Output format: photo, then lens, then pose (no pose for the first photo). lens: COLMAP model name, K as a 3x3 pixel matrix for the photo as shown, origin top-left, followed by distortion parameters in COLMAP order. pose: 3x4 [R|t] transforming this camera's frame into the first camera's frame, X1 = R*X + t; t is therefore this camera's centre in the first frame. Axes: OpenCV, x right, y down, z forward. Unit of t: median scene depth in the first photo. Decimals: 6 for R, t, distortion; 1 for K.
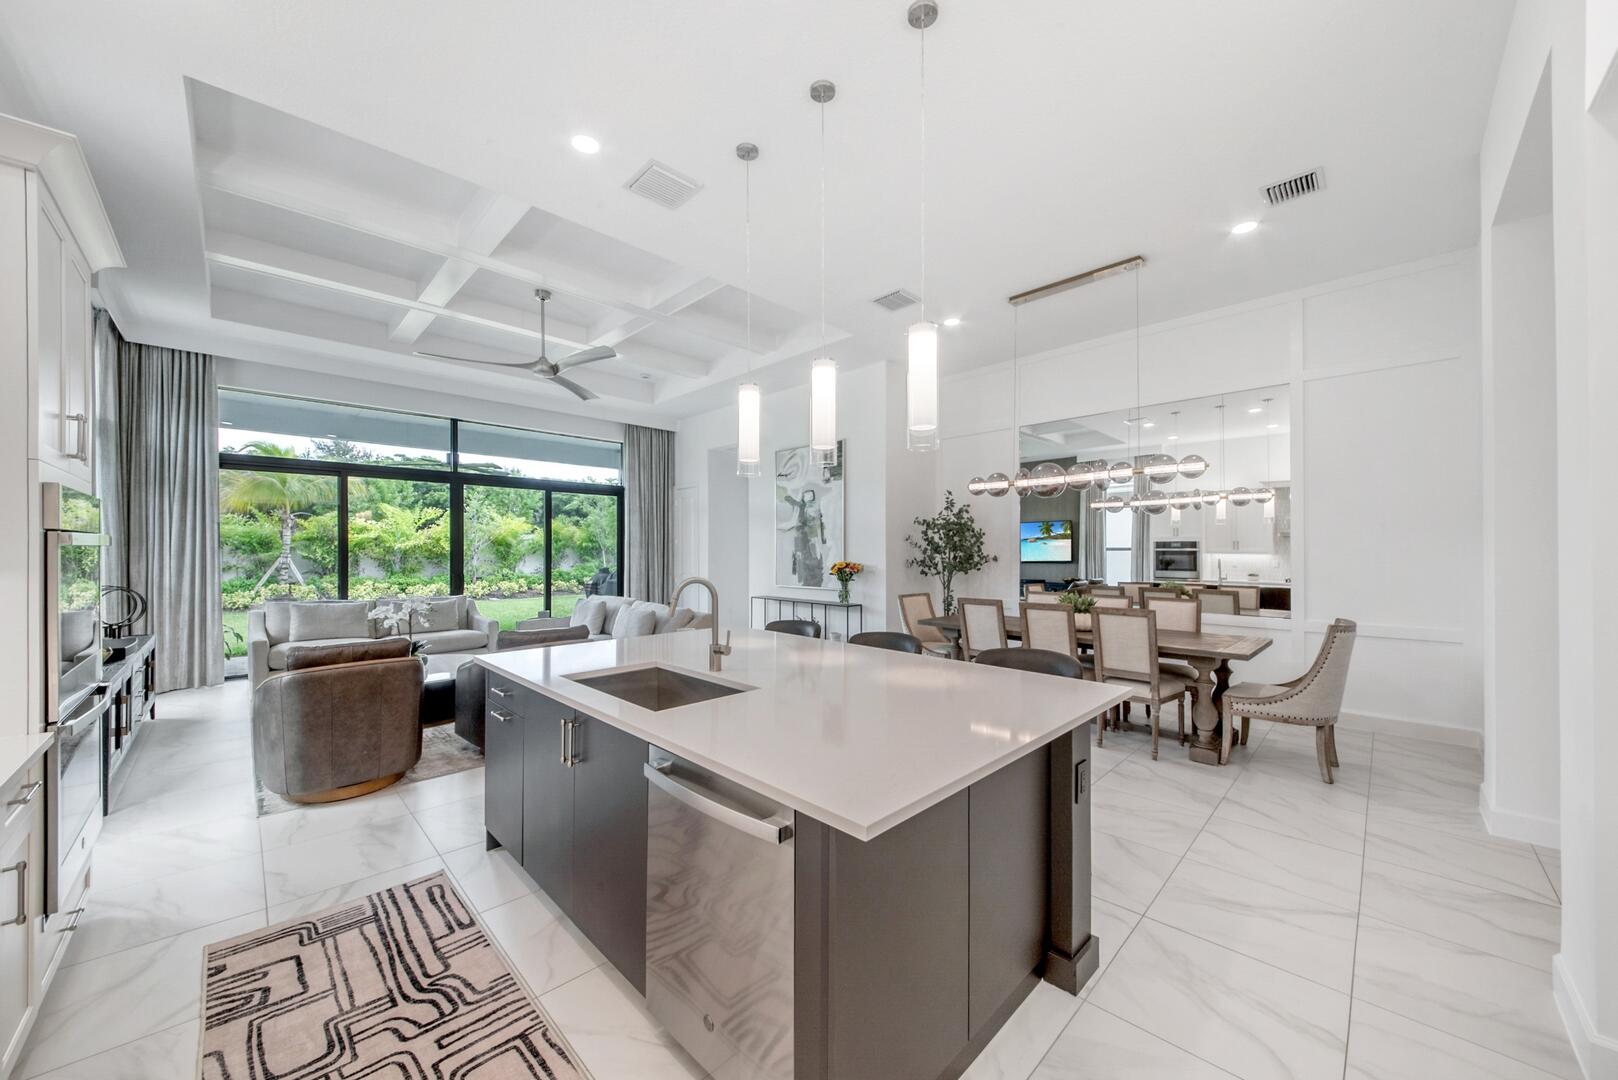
lens RADIAL K [[575.6, 0, 821.4], [0, 575.6, 549.2], [0, 0, 1]] dist [-0.009431, -0.003833]
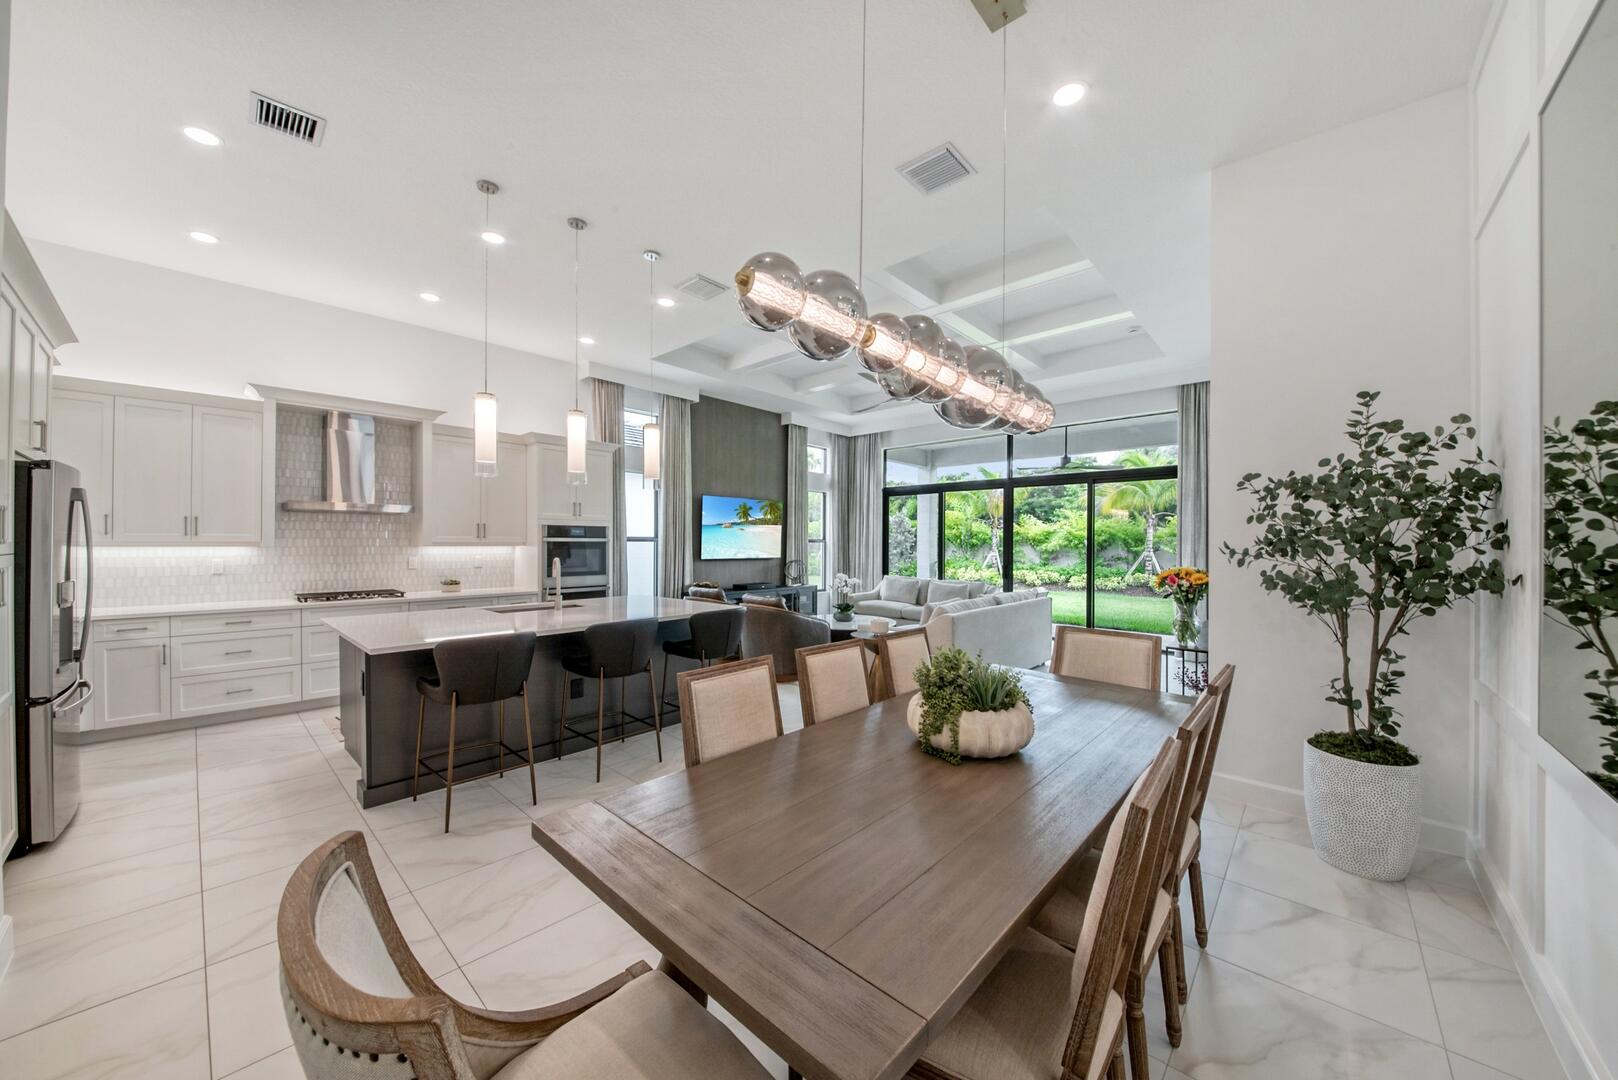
lens RADIAL K [[575.6, 0, 799.5], [0, 575.6, 543.0], [0, 0, 1]] dist [-0.009431, -0.003833]
pose [[0.013340, 0.001609, -0.999910, 0.534367], [-0.005538, 0.999983, 0.001535, -0.000163], [0.999896, 0.005517, 0.013349, 0.554541]]
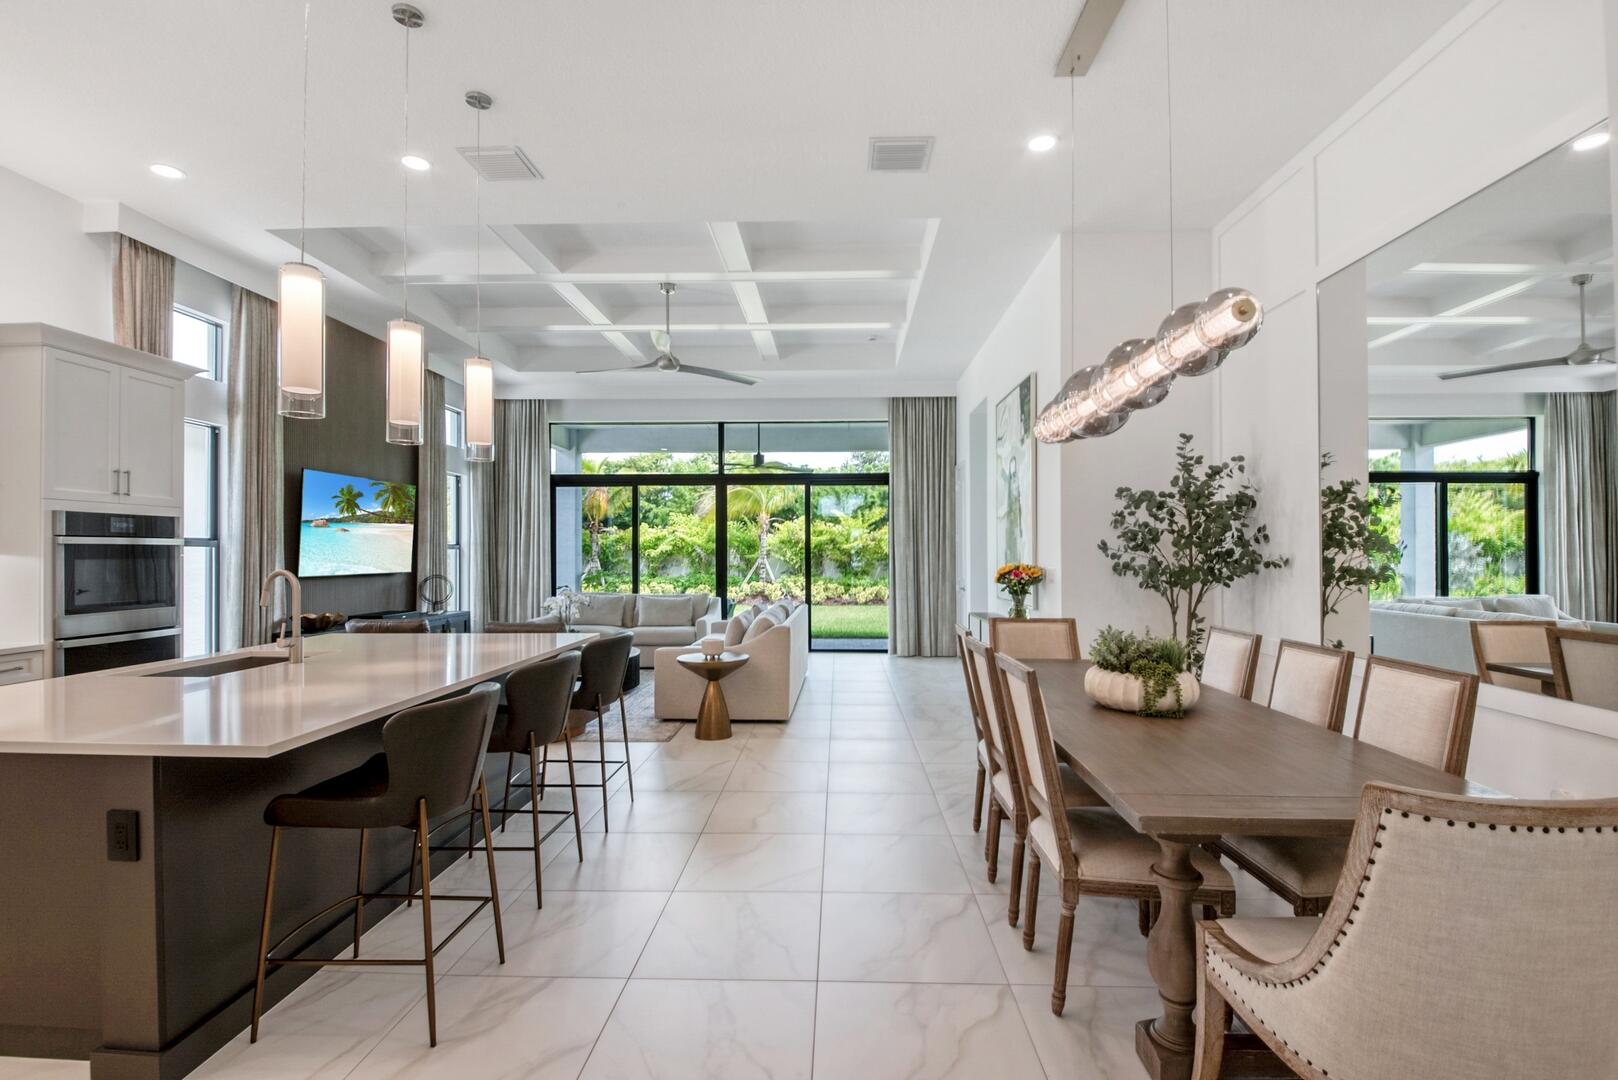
lens RADIAL K [[730.5, 0, 814.6], [0, 730.5, 545.2], [0, 0, 1]] dist [-0.004205, -0.003279]
pose [[0.669575, -0.008867, -0.742691, 0.449529], [0.001567, 0.999943, -0.010525, 0.008439], [0.742743, 0.005883, 0.669551, 0.250754]]
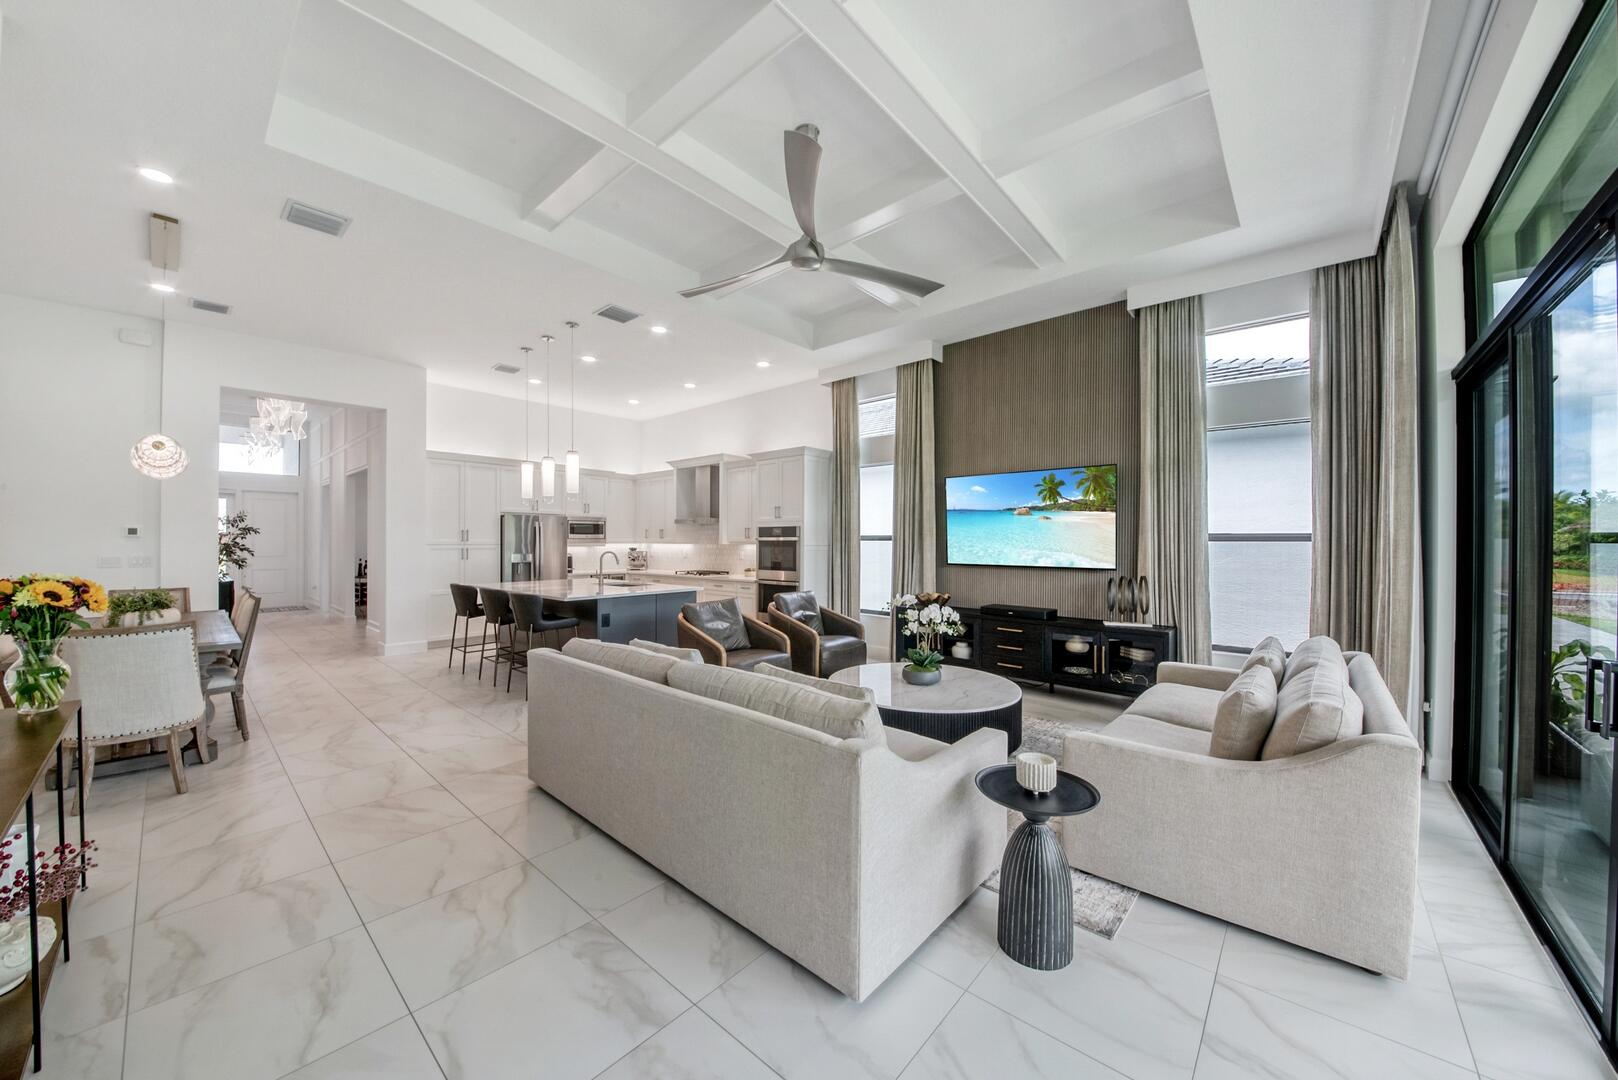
lens RADIAL K [[575.6, 0, 807.9], [0, 575.6, 539.8], [0, 0, 1]] dist [-0.009431, -0.003833]
pose [[-0.999215, 0.000113, -0.039618, -0.349742], [0.000154, 0.999999, -0.001023, 0.001144], [0.039618, -0.001029, -0.999214, 1.209925]]
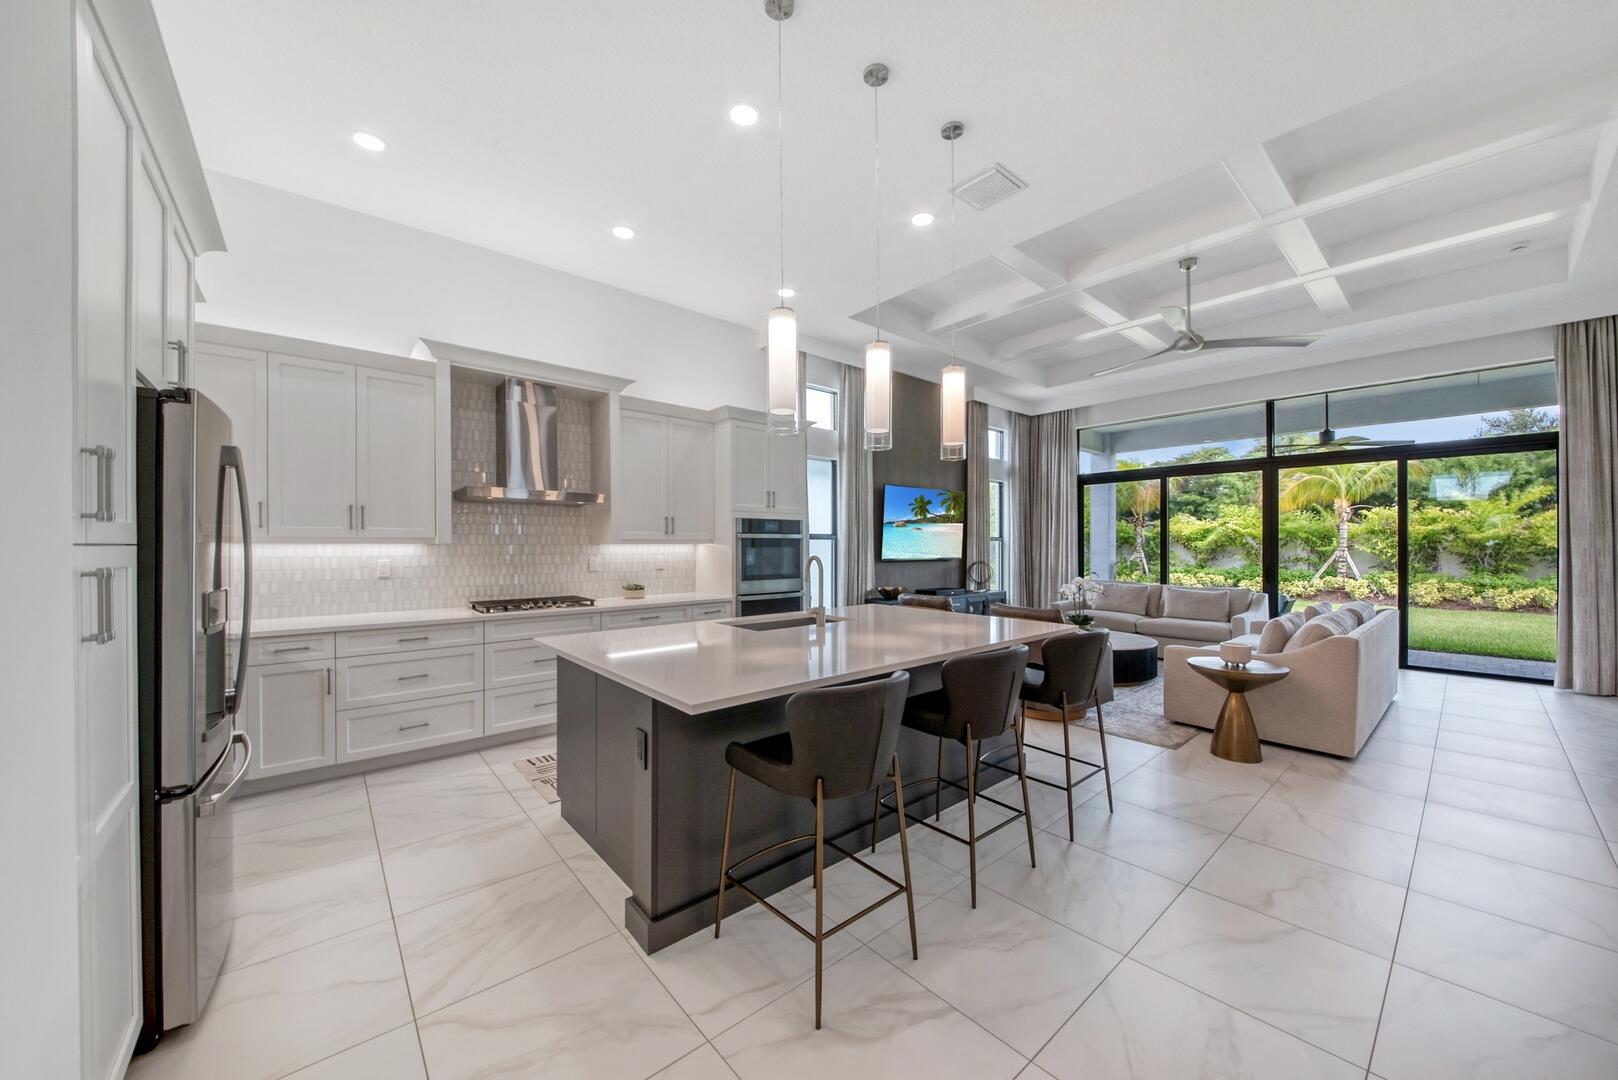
lens RADIAL K [[575.6, 0, 806.5], [0, 575.6, 545.4], [0, 0, 1]] dist [-0.009431, -0.003833]
pose [[-0.098145, 0.001685, -0.995171, 0.368309], [-0.000423, 0.999998, 0.001735, 0.008645], [0.995172, 0.000591, -0.098144, 0.342431]]
